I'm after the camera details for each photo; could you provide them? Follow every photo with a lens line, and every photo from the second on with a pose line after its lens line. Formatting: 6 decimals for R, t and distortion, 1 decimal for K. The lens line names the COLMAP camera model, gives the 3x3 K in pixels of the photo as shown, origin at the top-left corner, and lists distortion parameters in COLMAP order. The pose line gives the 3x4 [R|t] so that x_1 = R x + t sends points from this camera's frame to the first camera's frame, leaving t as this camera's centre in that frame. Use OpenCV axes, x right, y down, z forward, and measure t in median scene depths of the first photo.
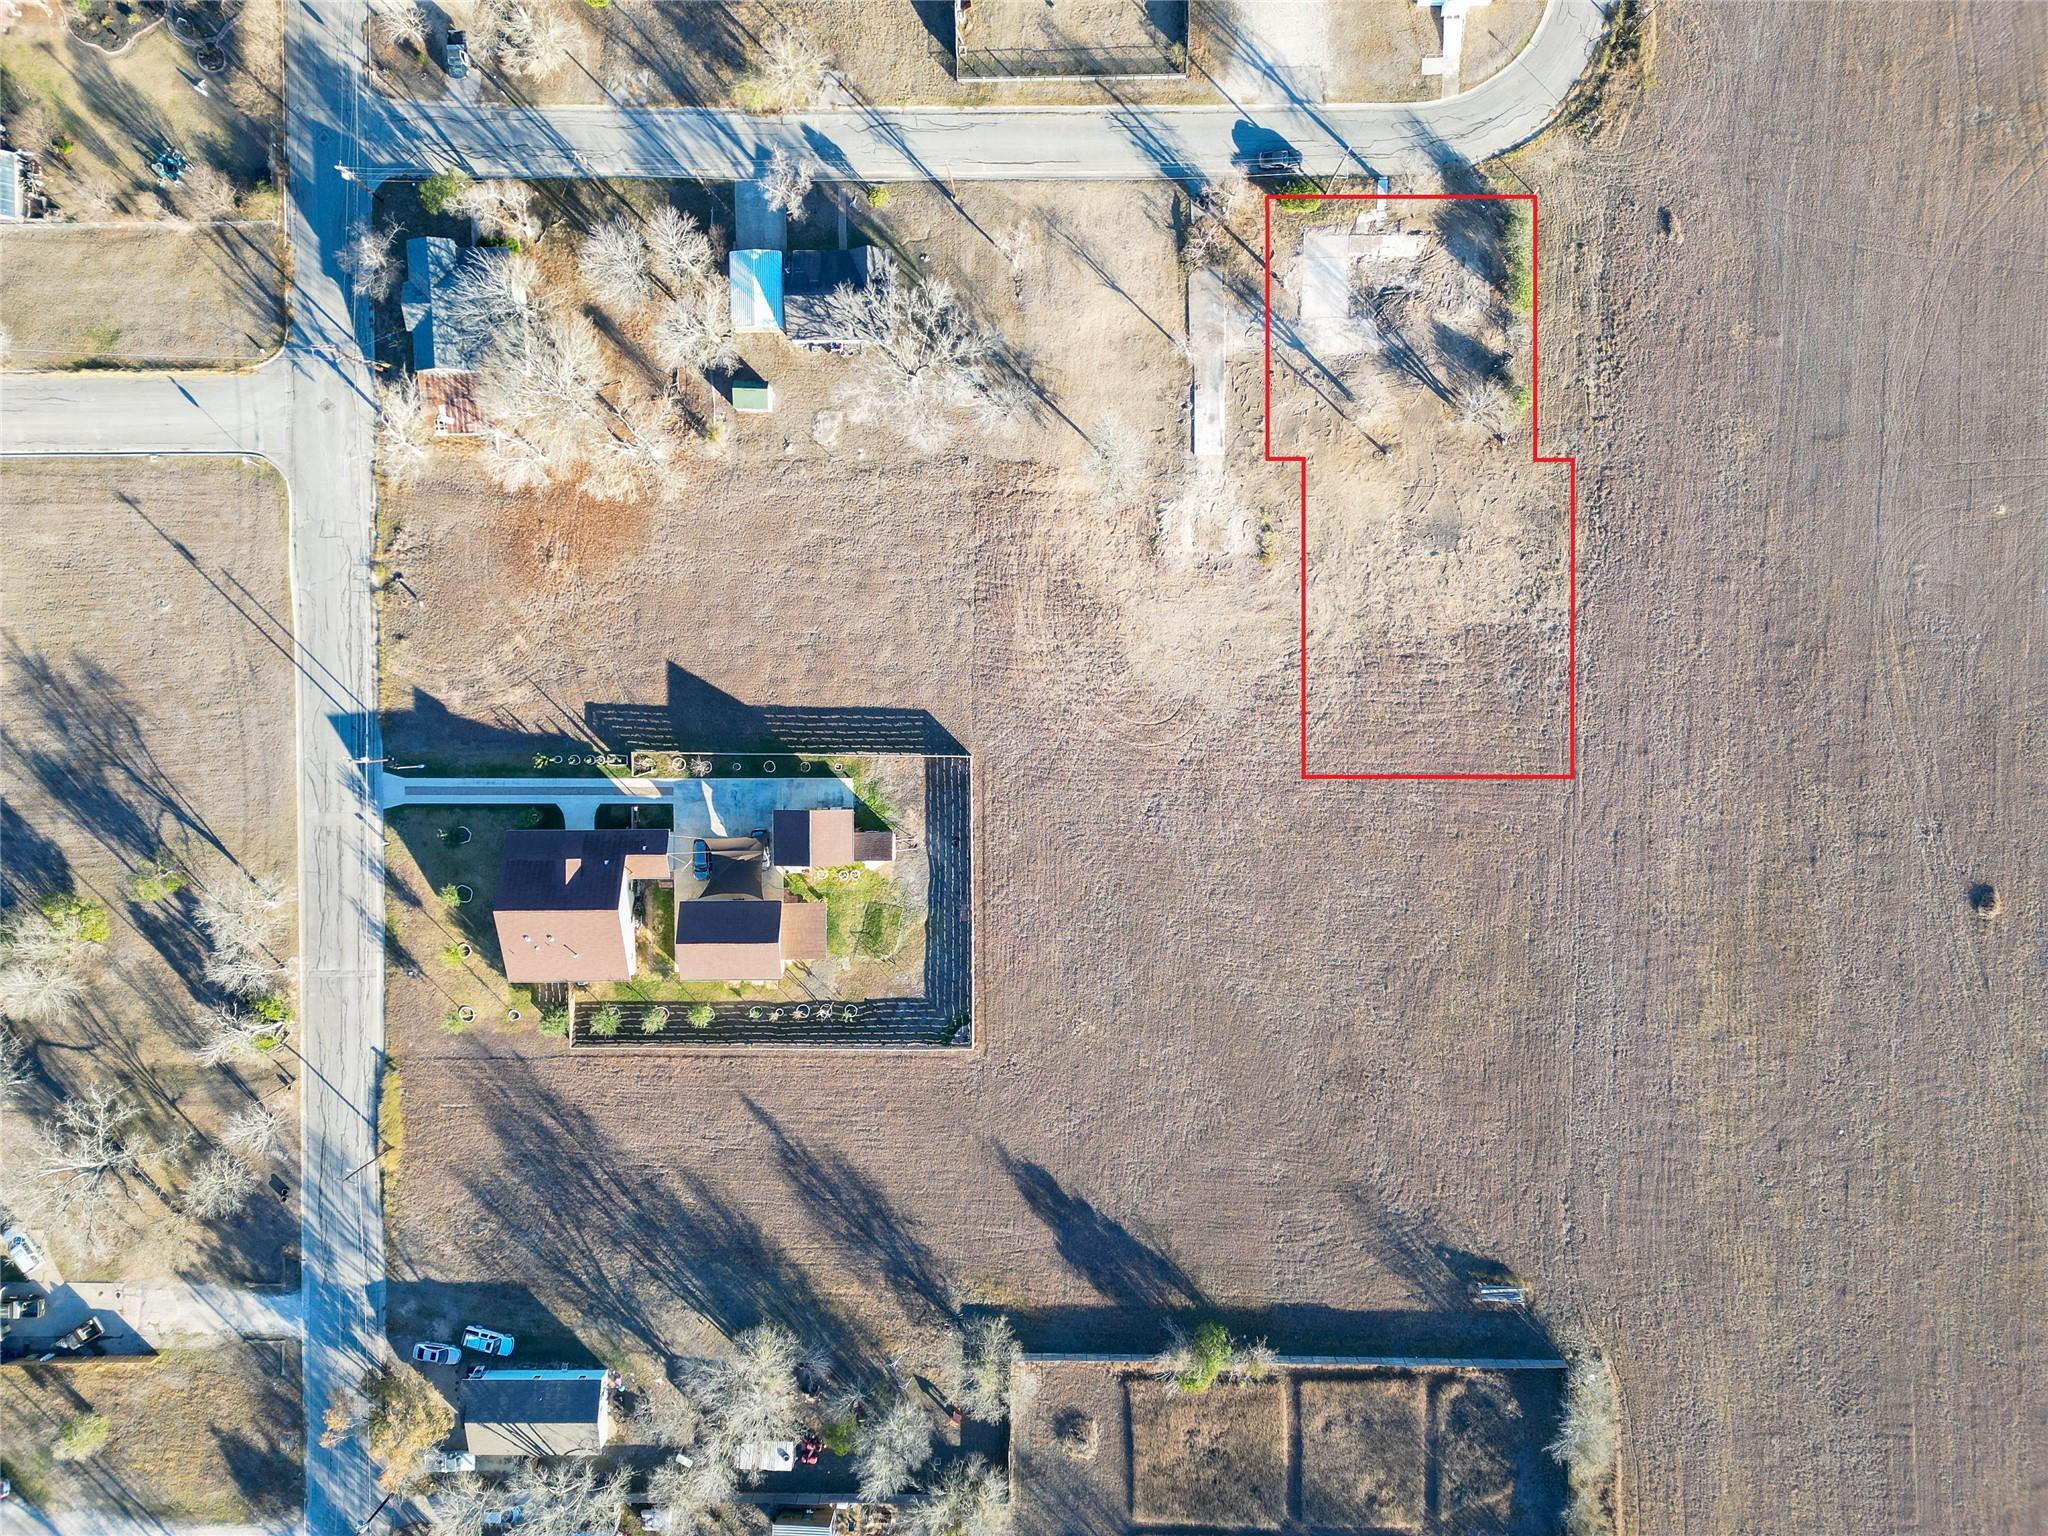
lens RADIAL K [[1409.1, 0, 1015.9], [0, 1409.1, 770.7], [0, 0, 1]] dist [0.061680, -0.003417]
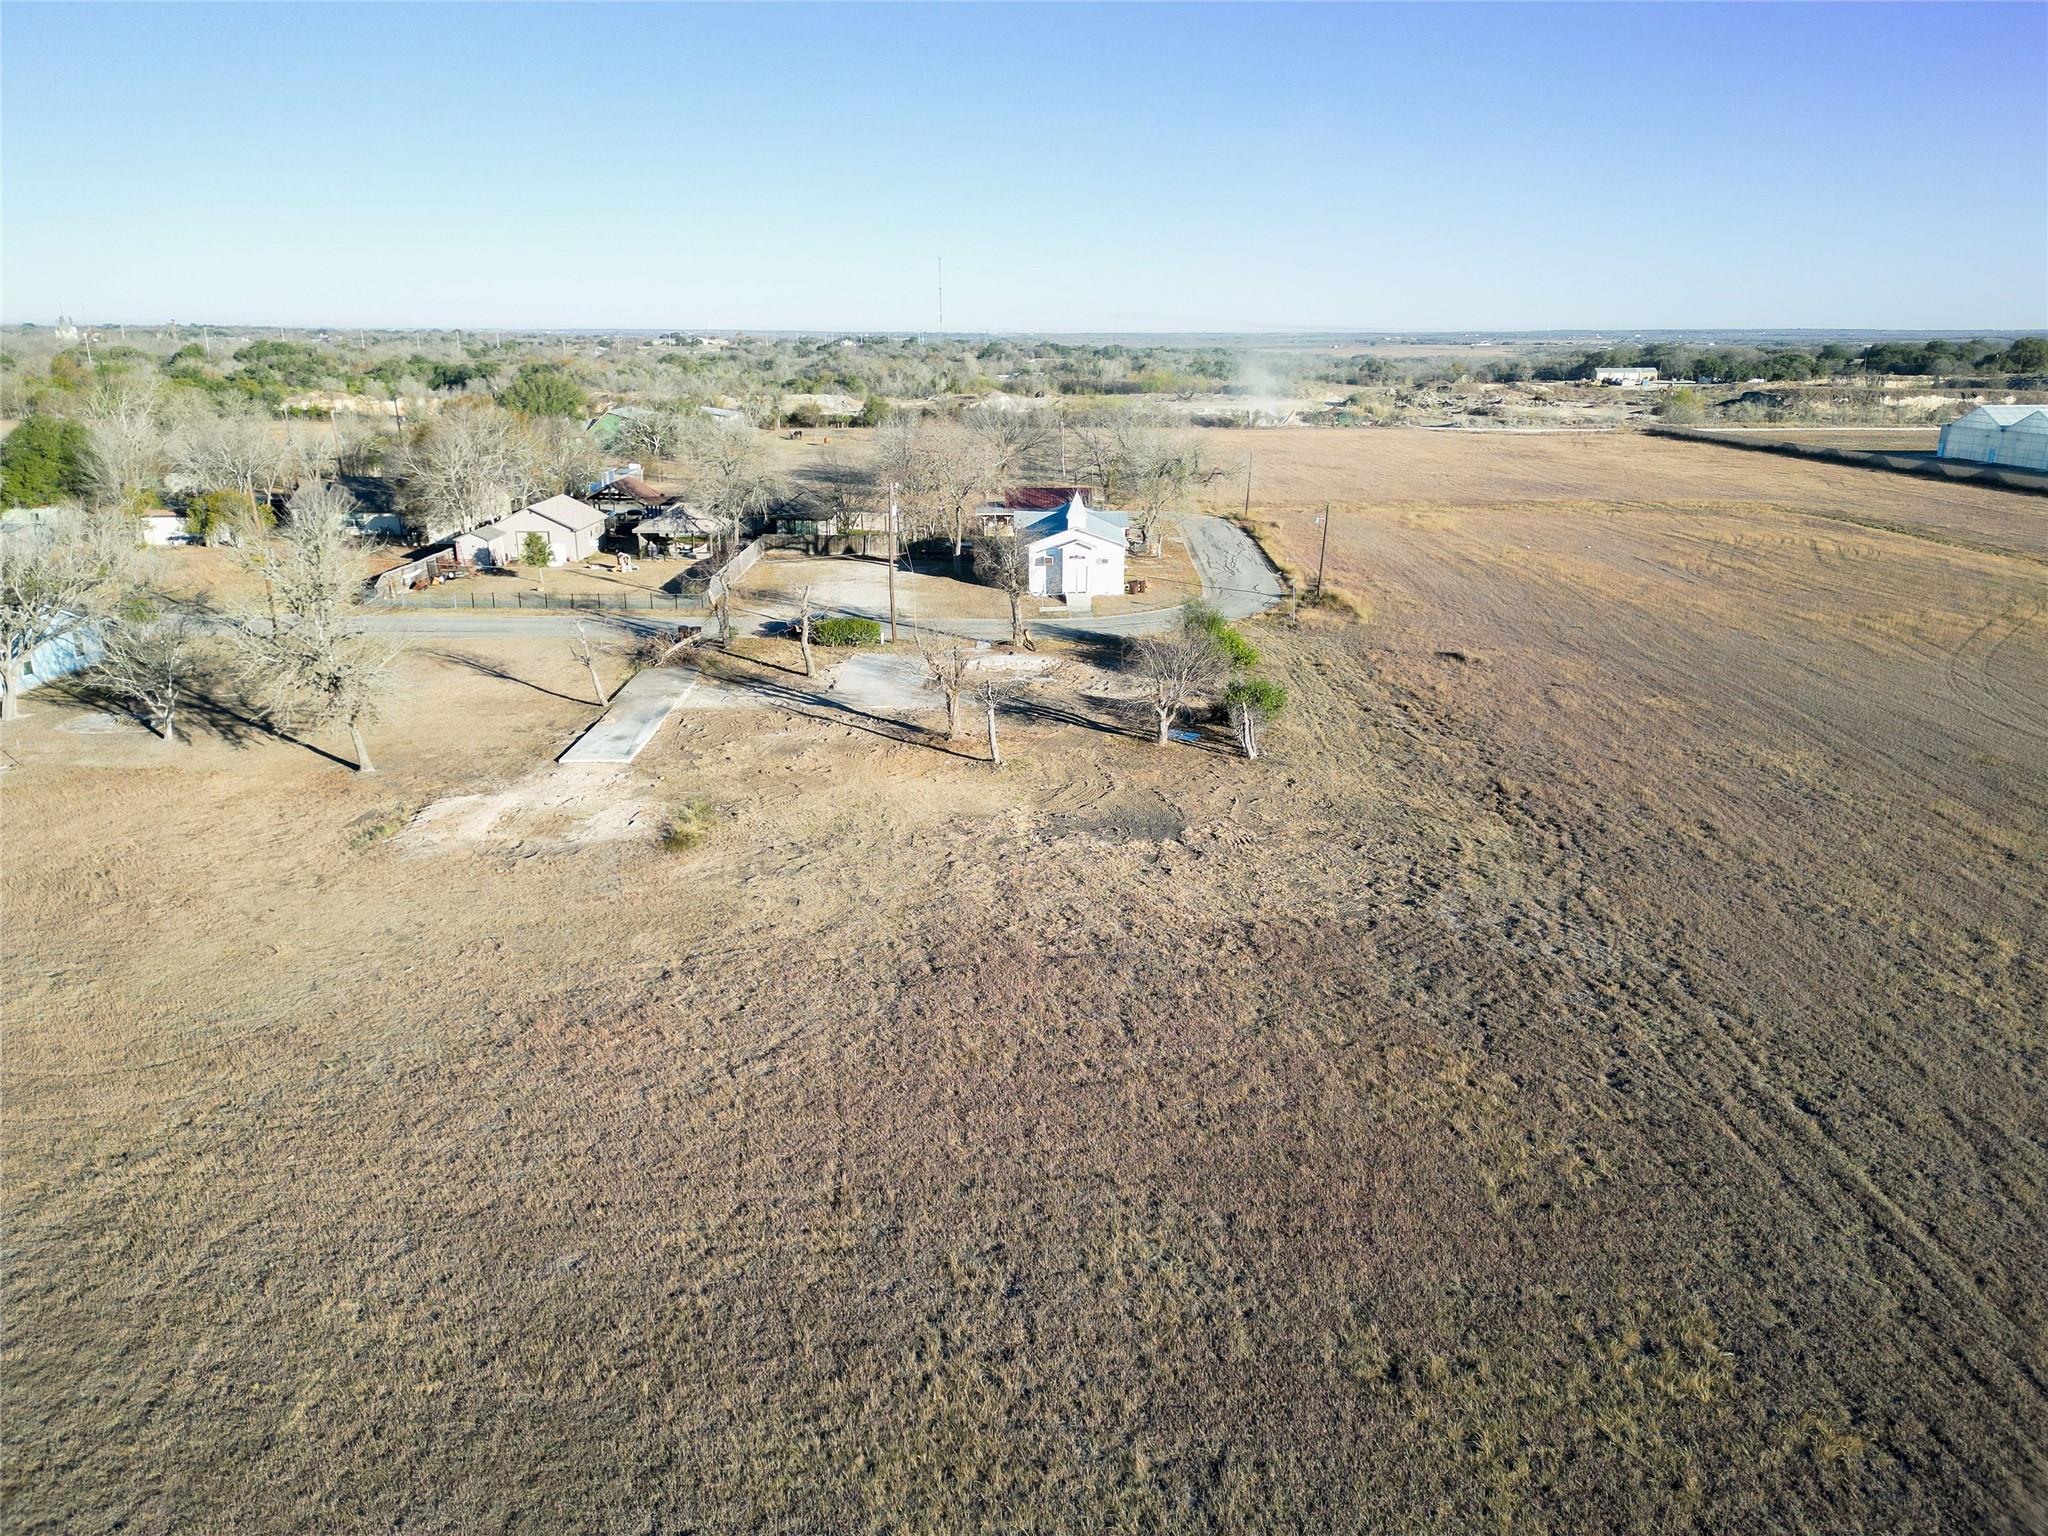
lens RADIAL K [[1409.1, 0, 1015.9], [0, 1409.1, 770.7], [0, 0, 1]] dist [0.061680, -0.003417]
pose [[0.999403, 0.026059, 0.022691, 0.256815], [0.014378, 0.283520, -0.958858, 0.197437], [-0.031420, 0.958612, 0.282976, 0.875402]]
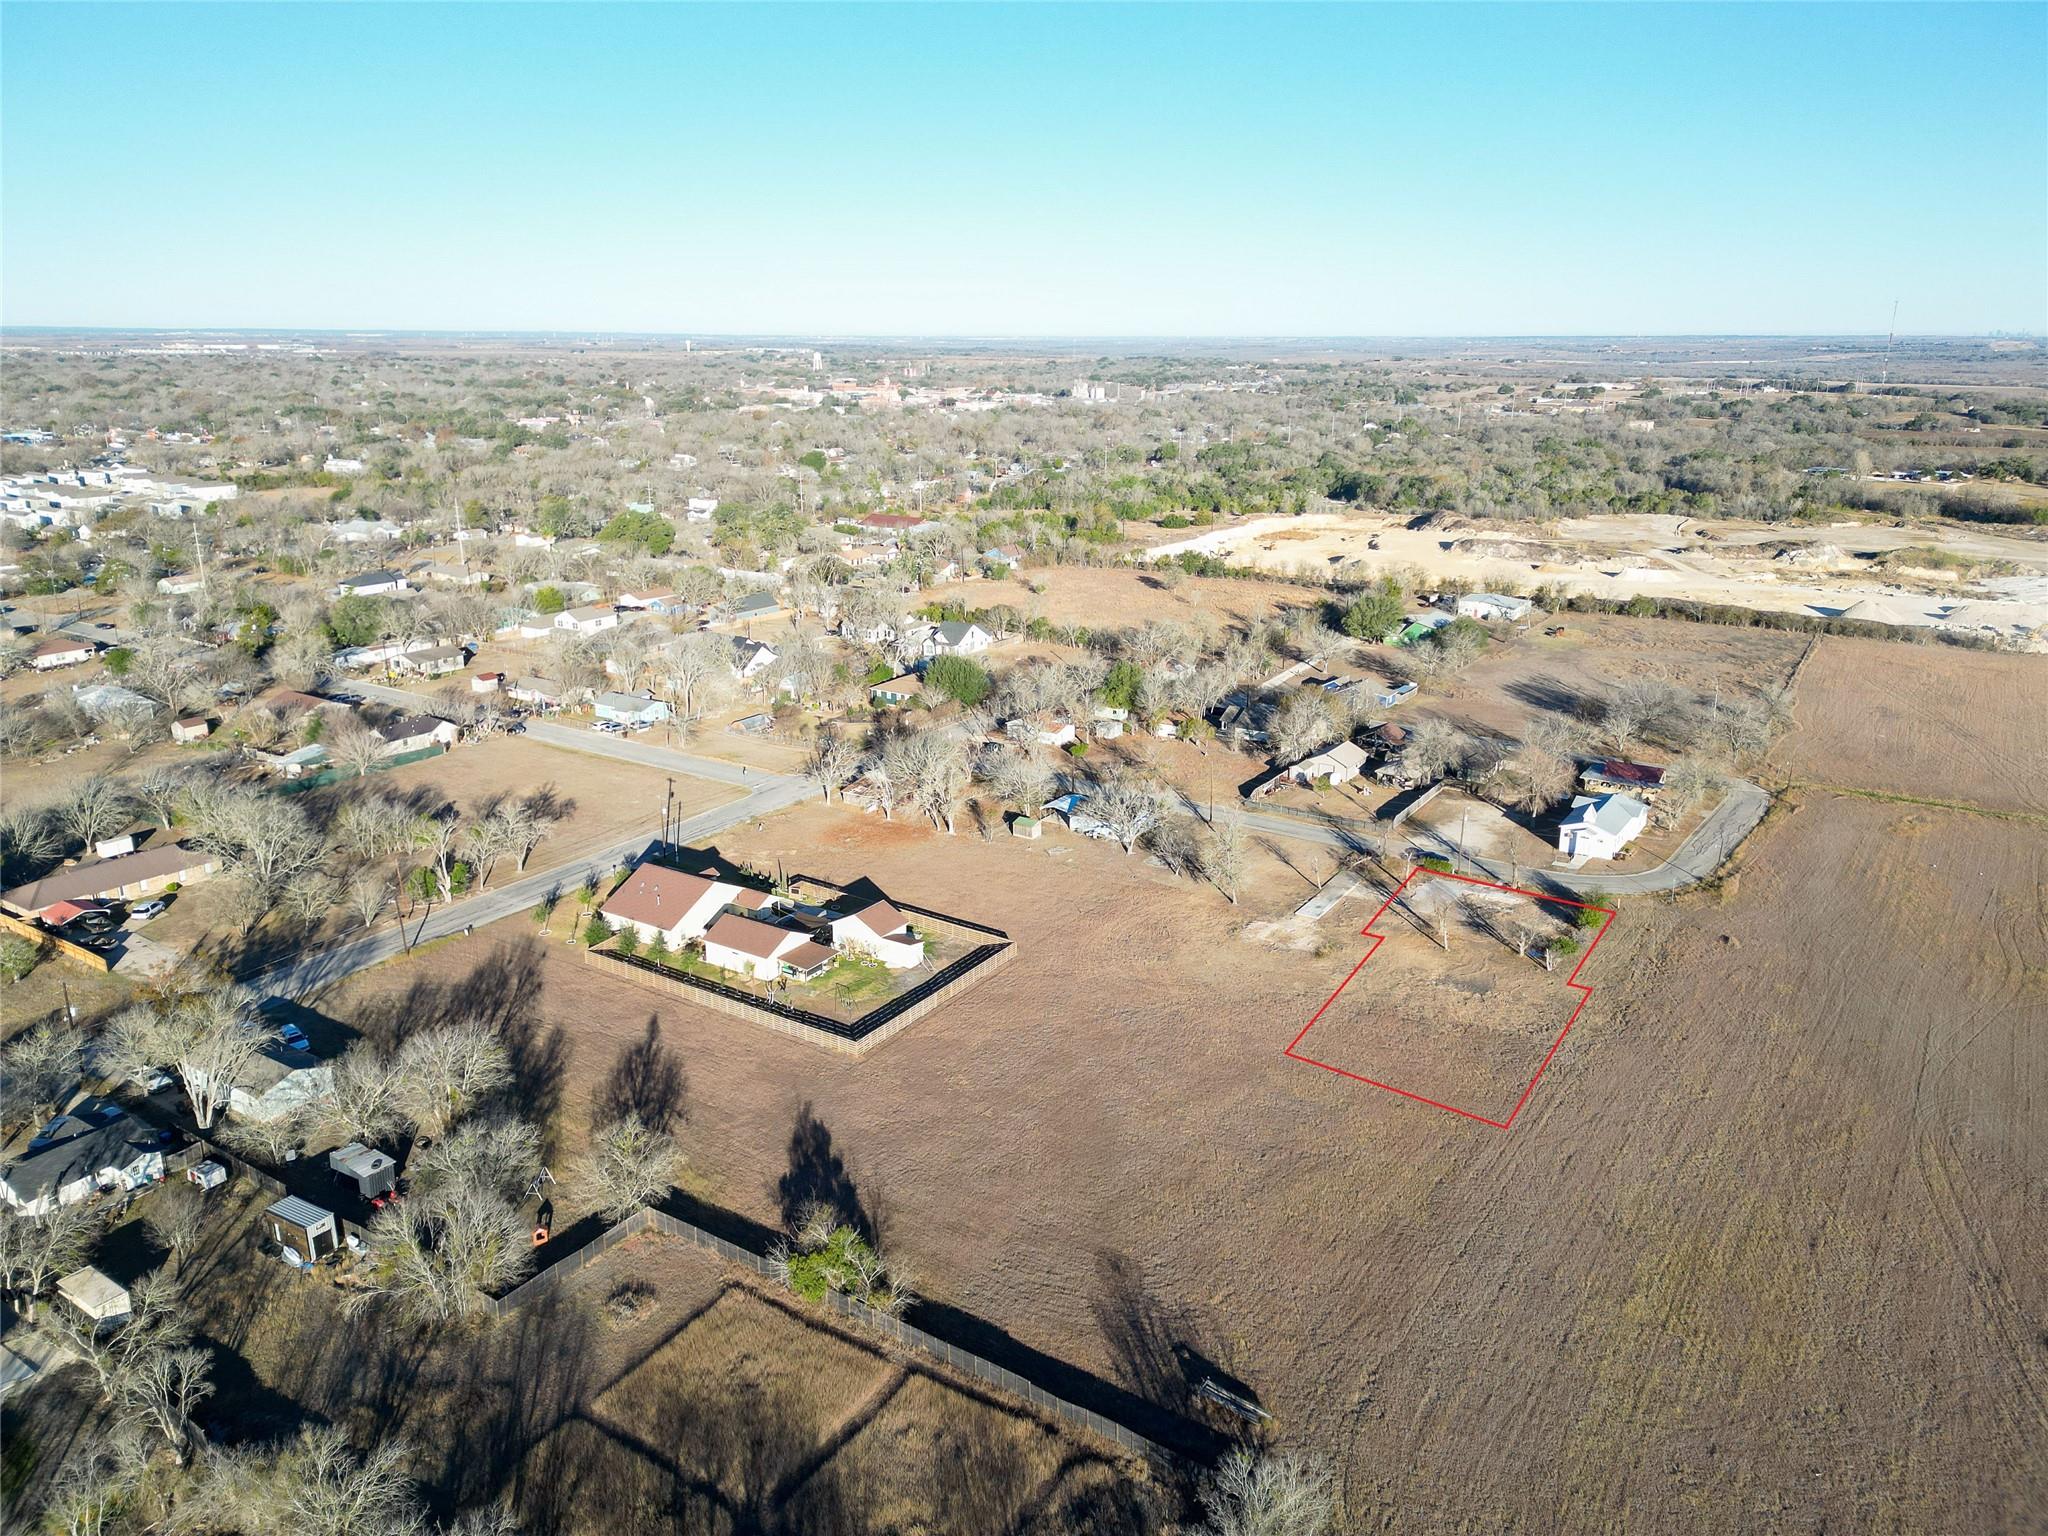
lens RADIAL K [[1409.1, 0, 1015.9], [0, 1409.1, 770.7], [0, 0, 1]] dist [0.061680, -0.003417]
pose [[0.834271, 0.186535, -0.518841, 0.548682], [-0.550533, 0.230501, -0.802361, 0.894674], [-0.030075, 0.955026, 0.294994, 0.514785]]
